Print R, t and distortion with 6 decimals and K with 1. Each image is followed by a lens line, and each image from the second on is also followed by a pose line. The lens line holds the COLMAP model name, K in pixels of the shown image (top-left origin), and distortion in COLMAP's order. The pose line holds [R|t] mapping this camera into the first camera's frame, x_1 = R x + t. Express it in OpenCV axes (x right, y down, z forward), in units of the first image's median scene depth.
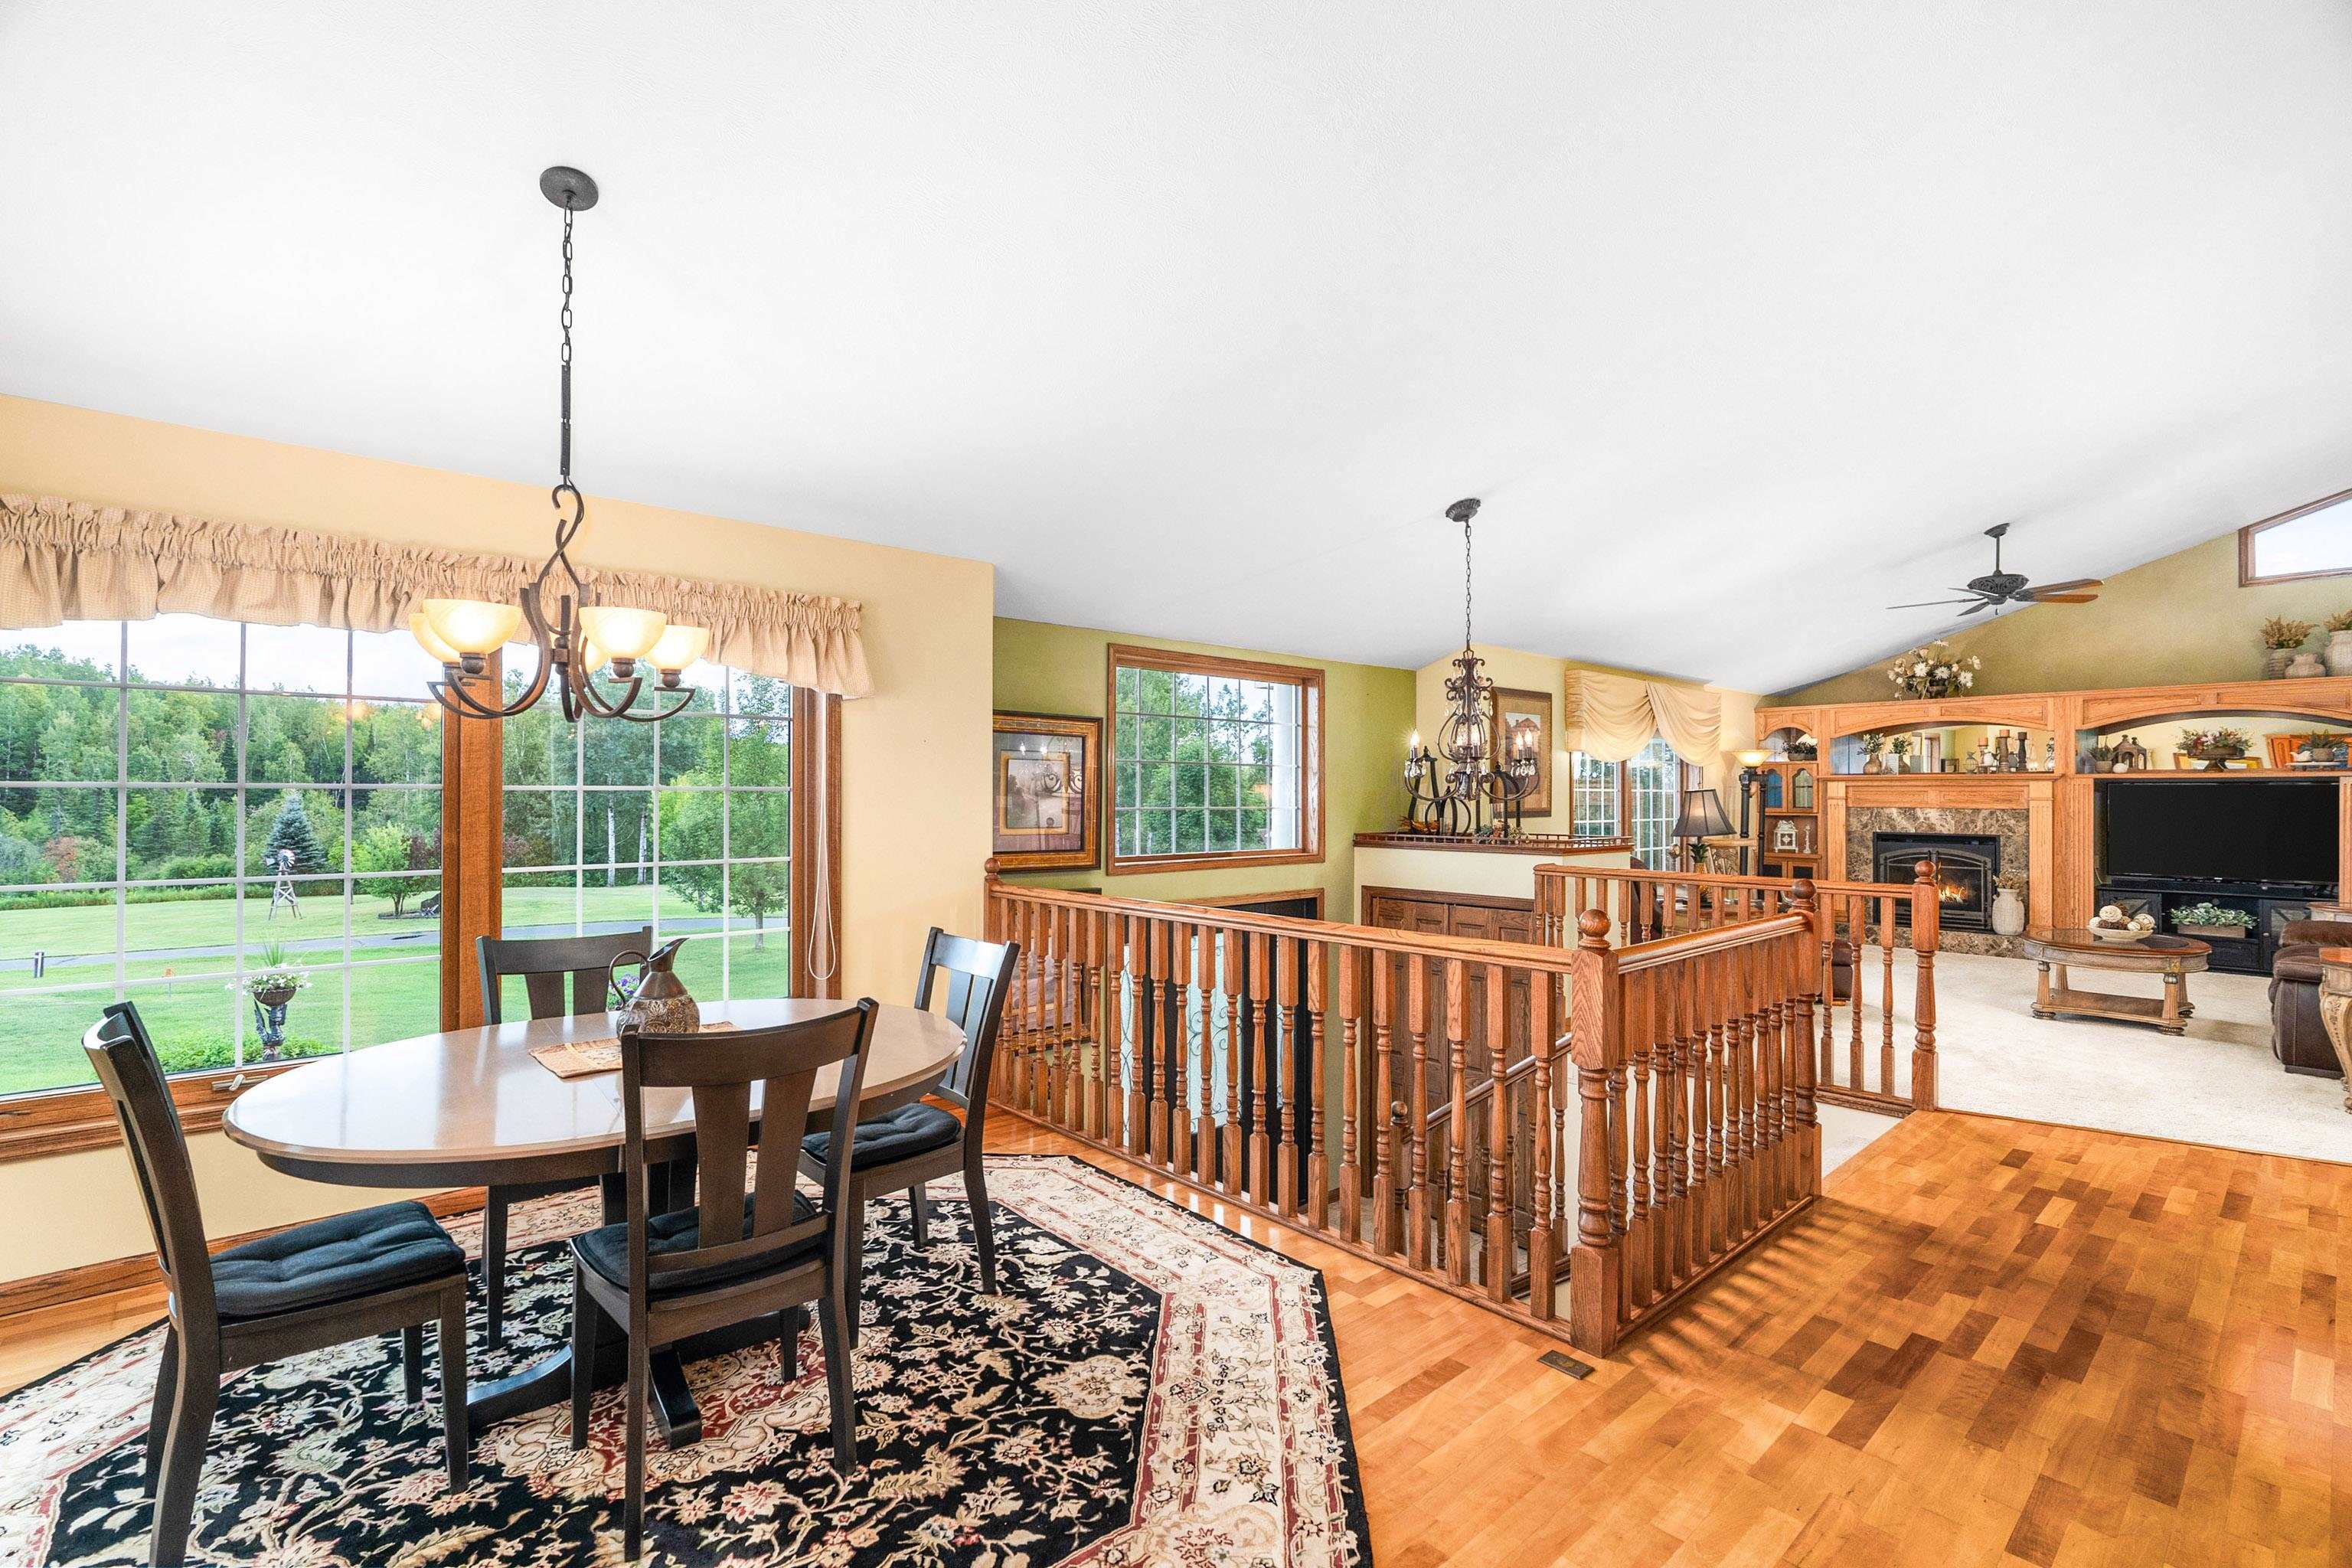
lens RADIAL K [[1077.4, 0, 1120.2], [0, 1077.4, 782.8], [0, 0, 1]] dist [-0.004127, 0.001918]
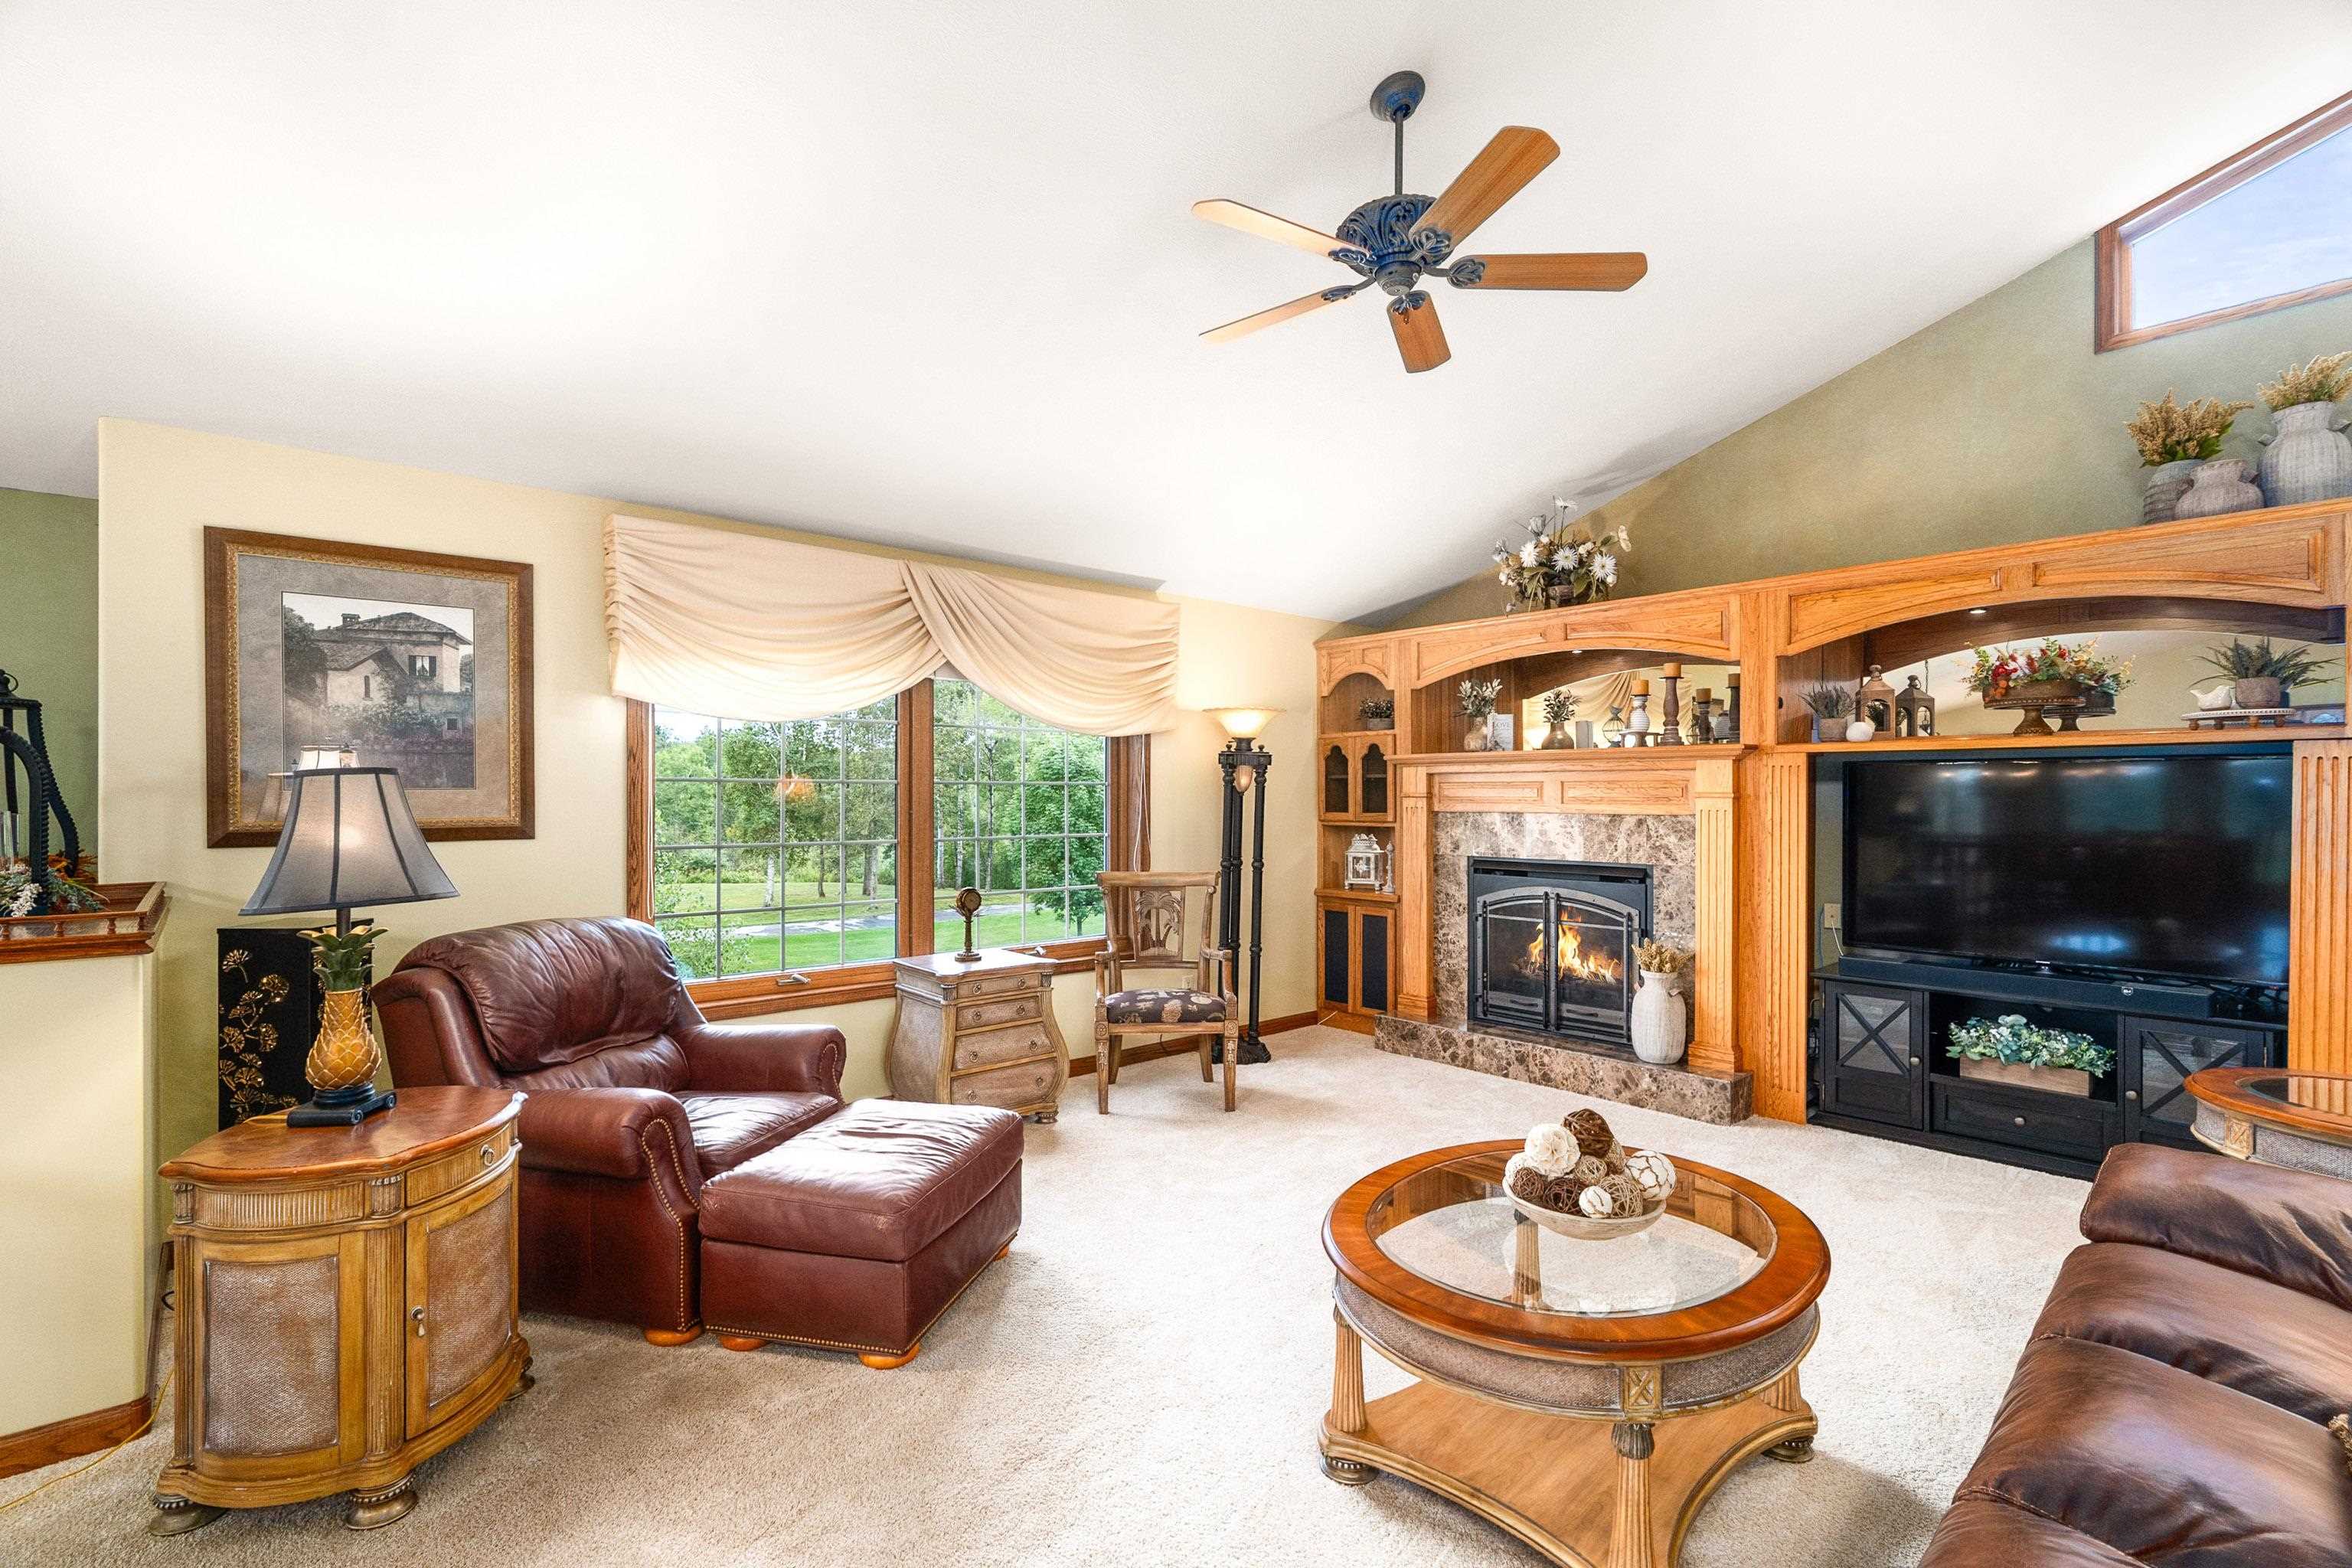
lens RADIAL K [[1077.4, 0, 1123.9], [0, 1077.4, 793.1], [0, 0, 1]] dist [-0.004127, 0.001918]
pose [[0.999988, -0.004983, -0.000166, 0.578280], [0.004984, 0.999955, 0.008051, 0.008709], [0.000126, -0.008052, 0.999968, 0.494272]]
